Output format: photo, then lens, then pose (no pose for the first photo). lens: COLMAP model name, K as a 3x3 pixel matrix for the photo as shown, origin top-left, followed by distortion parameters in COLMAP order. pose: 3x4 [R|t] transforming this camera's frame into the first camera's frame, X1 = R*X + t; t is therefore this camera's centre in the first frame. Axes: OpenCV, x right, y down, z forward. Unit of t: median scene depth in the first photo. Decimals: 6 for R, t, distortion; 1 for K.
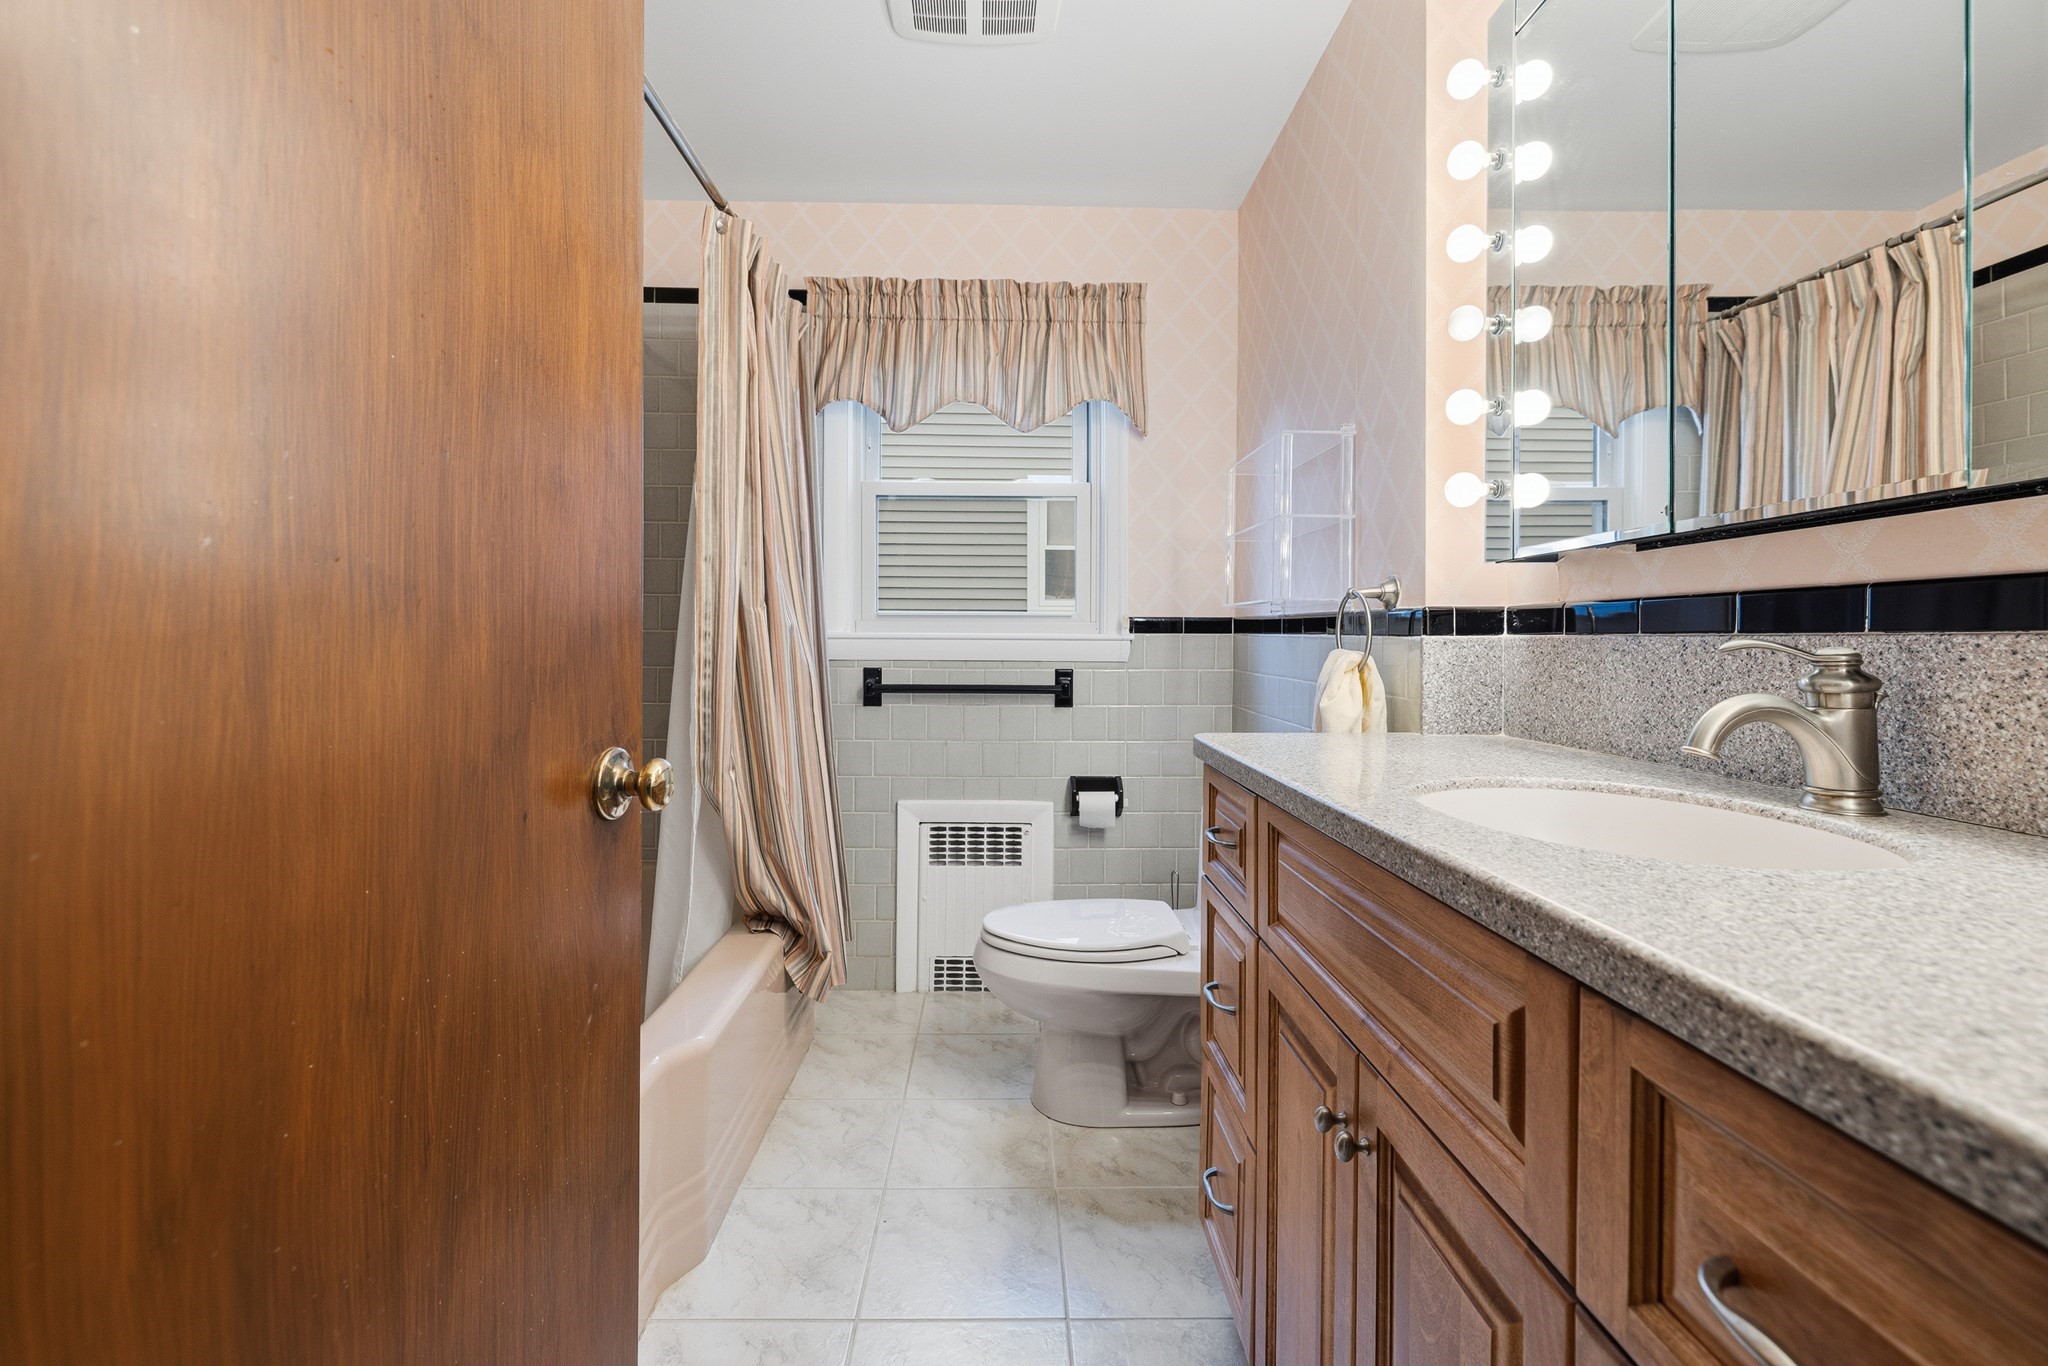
lens RADIAL K [[897.8, 0, 1018.6], [0, 897.8, 655.0], [0, 0, 1]] dist [-0.000166, 0.001437]
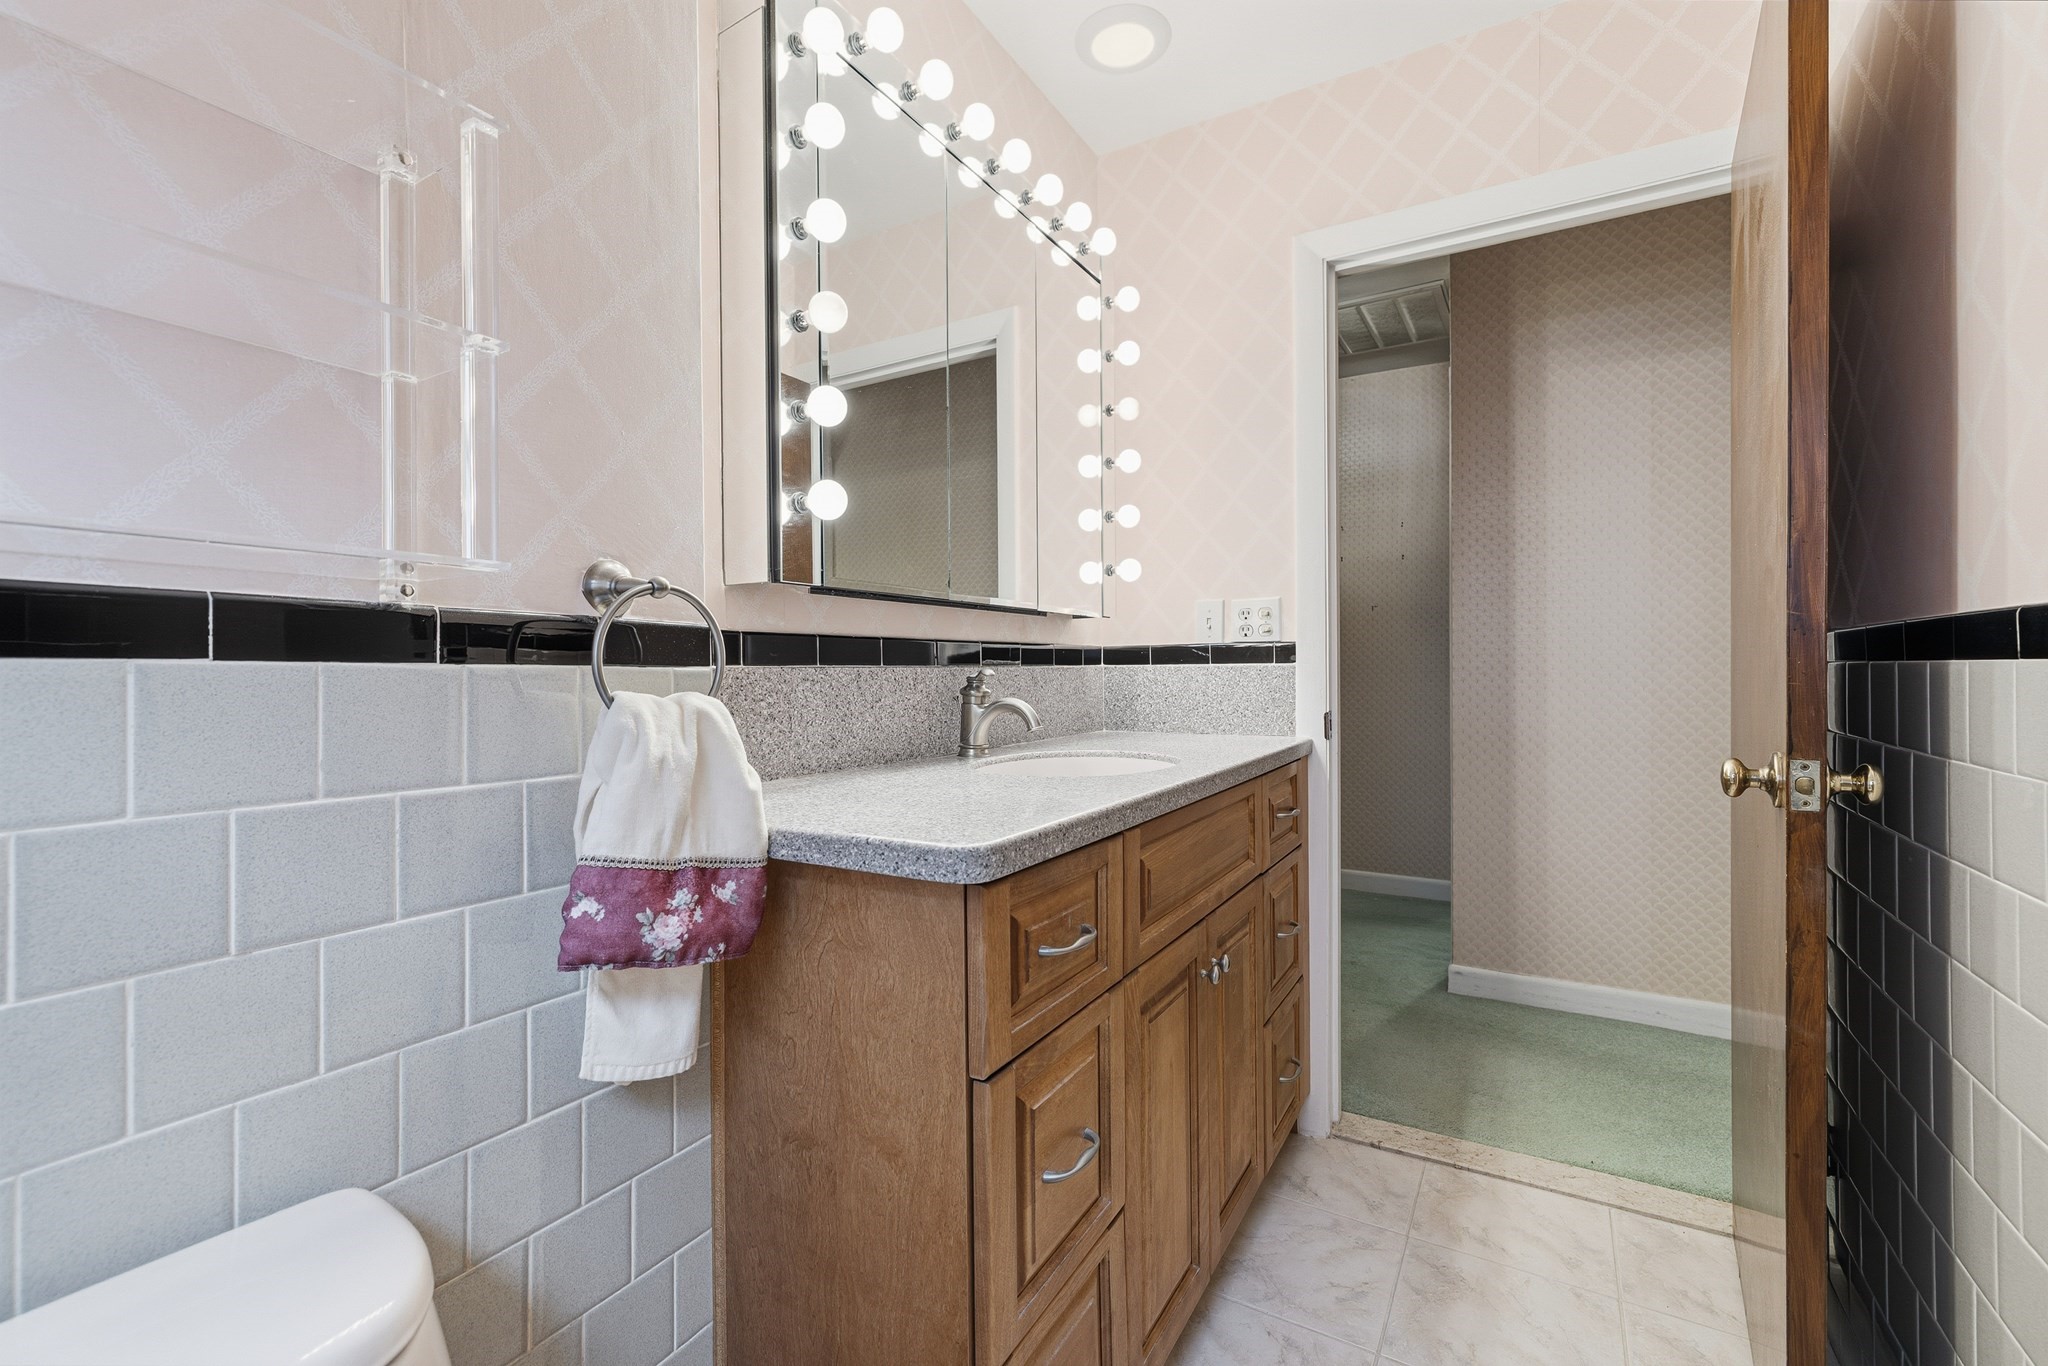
lens RADIAL K [[897.8, 0, 1018.6], [0, 897.8, 655.0], [0, 0, 1]] dist [-0.000166, 0.001437]
pose [[-0.853675, 0.009082, 0.520727, -0.149205], [0.010499, 0.999945, -0.000229, -0.036867], [-0.520700, 0.005271, -0.853723, 2.019148]]
